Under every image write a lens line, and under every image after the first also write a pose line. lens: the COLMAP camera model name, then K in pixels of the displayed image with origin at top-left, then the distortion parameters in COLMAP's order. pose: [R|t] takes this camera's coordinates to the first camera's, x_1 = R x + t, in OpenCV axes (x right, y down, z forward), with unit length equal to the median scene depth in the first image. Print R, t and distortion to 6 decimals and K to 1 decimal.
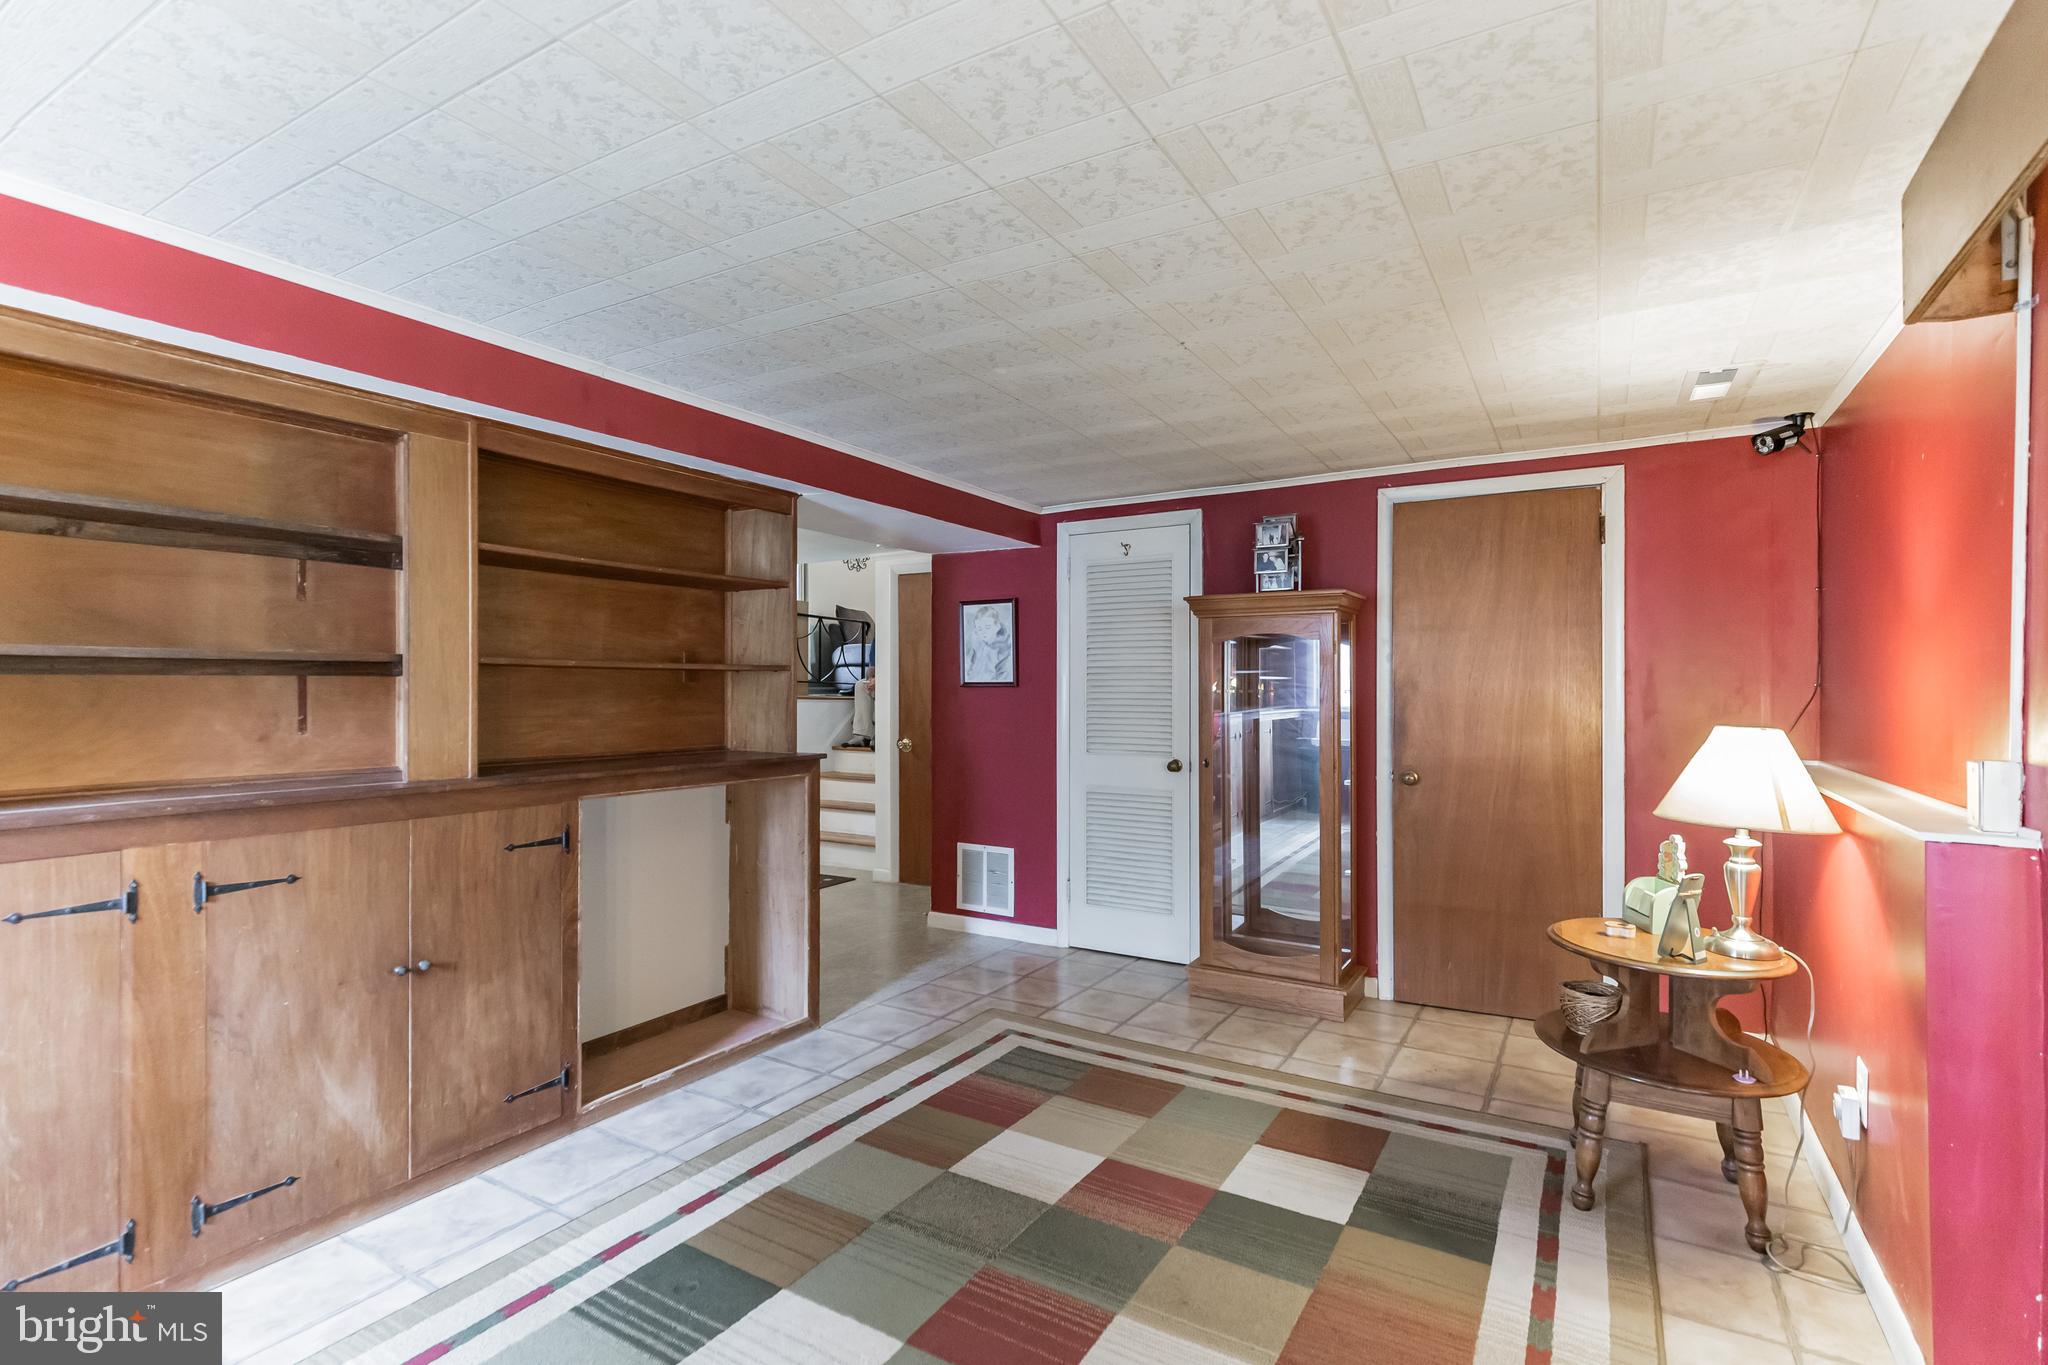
lens RADIAL K [[921.7, 0, 1038.8], [0, 921.7, 689.9], [0, 0, 1]] dist [0.006913, -0.001360]
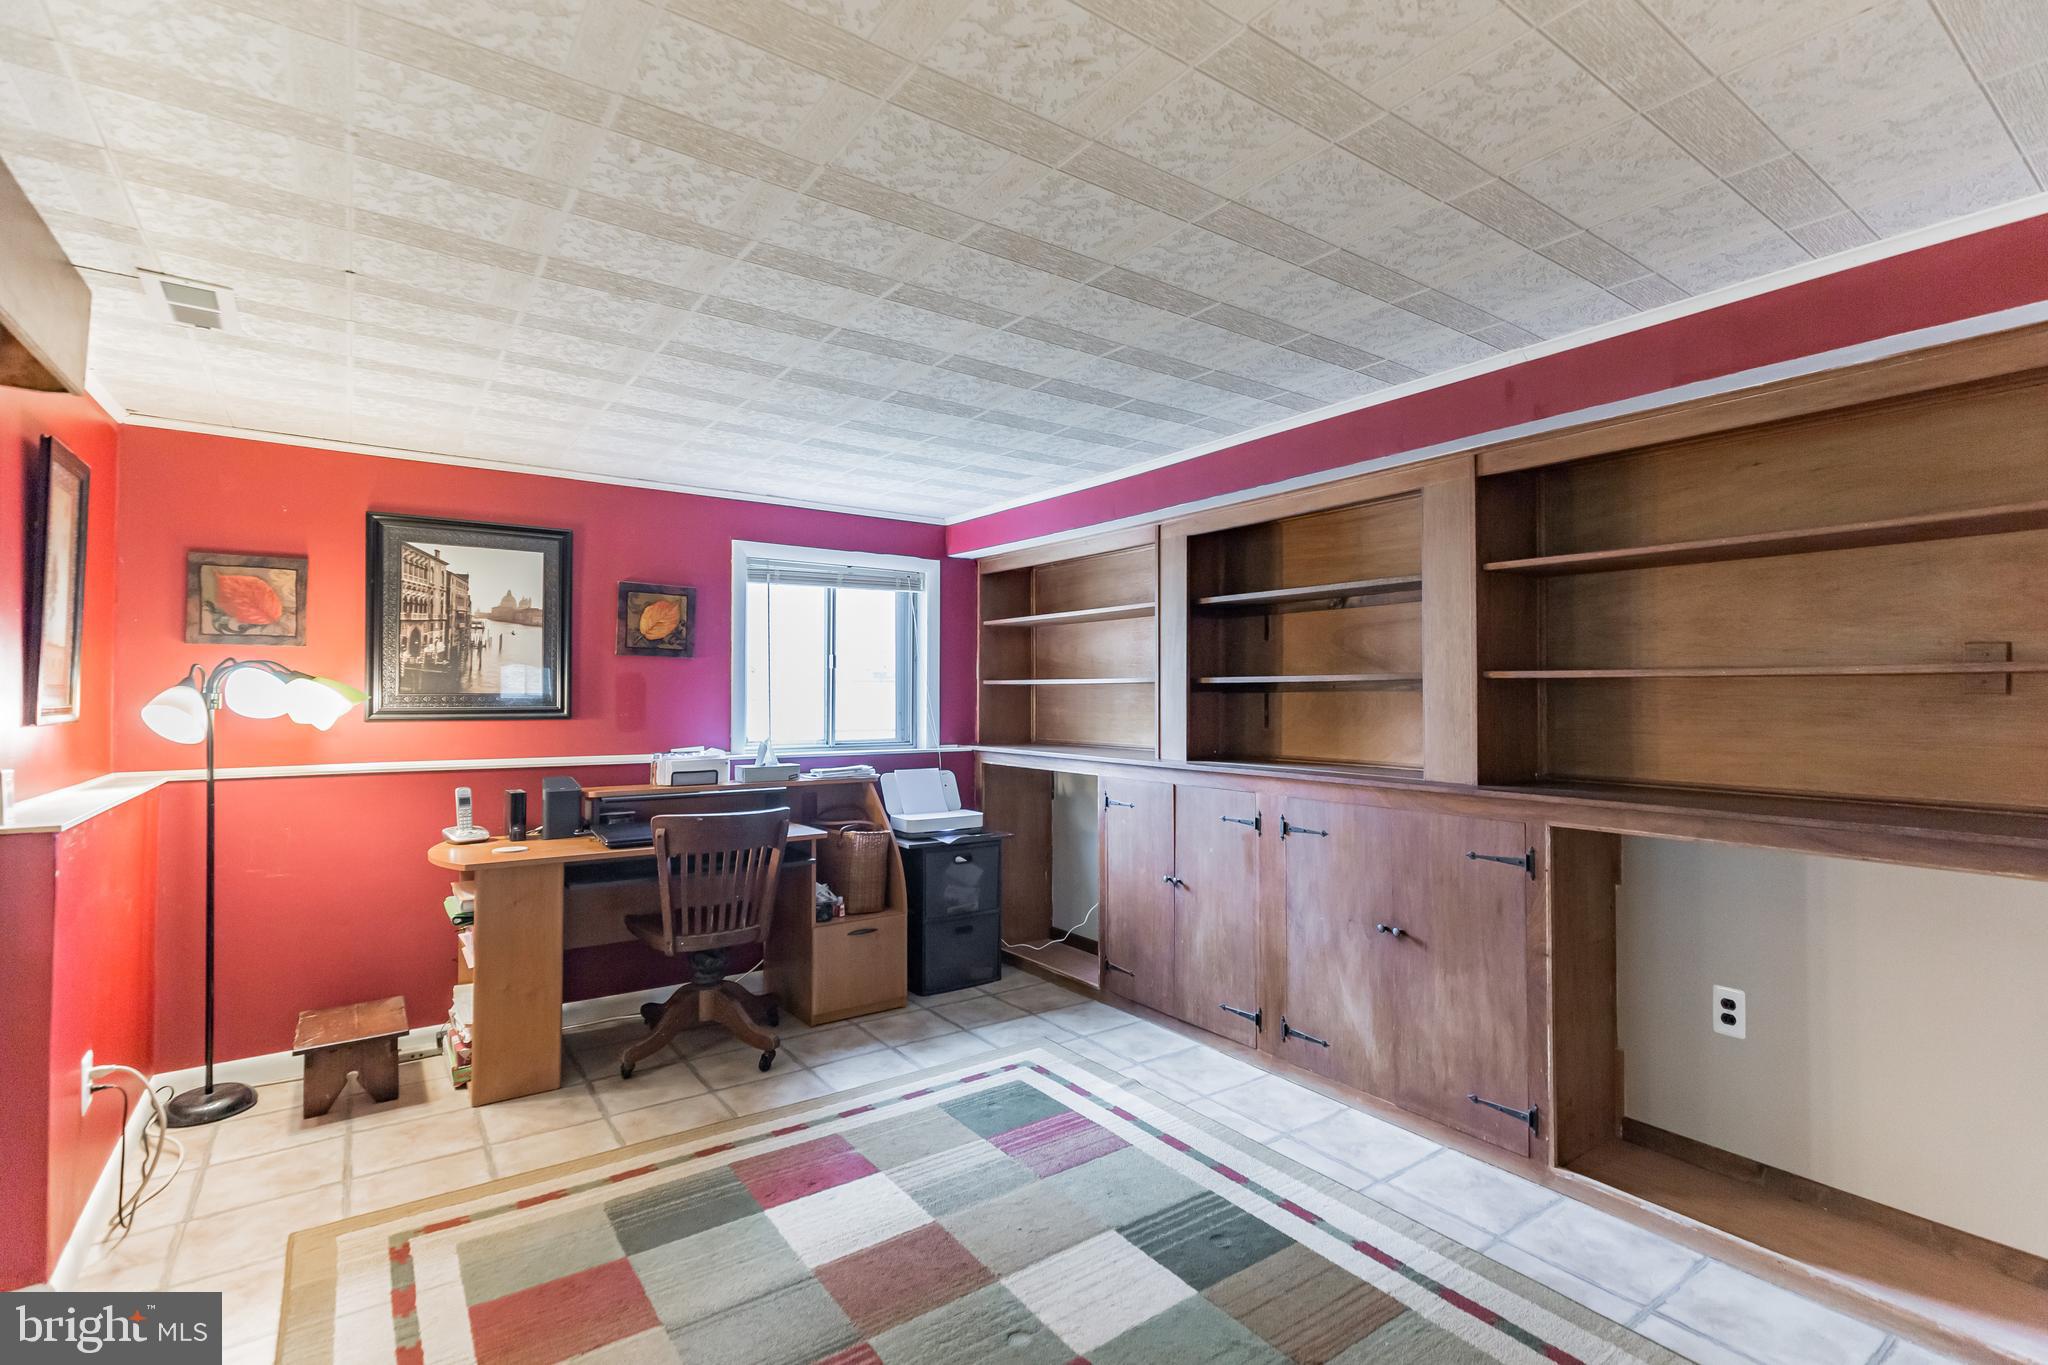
lens RADIAL K [[921.7, 0, 1044.2], [0, 921.7, 678.7], [0, 0, 1]] dist [0.006913, -0.001360]
pose [[-0.365537, -0.012961, -0.930707, 0.686207], [-0.000252, 0.999904, -0.013825, -0.016355], [0.930797, -0.004819, -0.365505, 1.114004]]
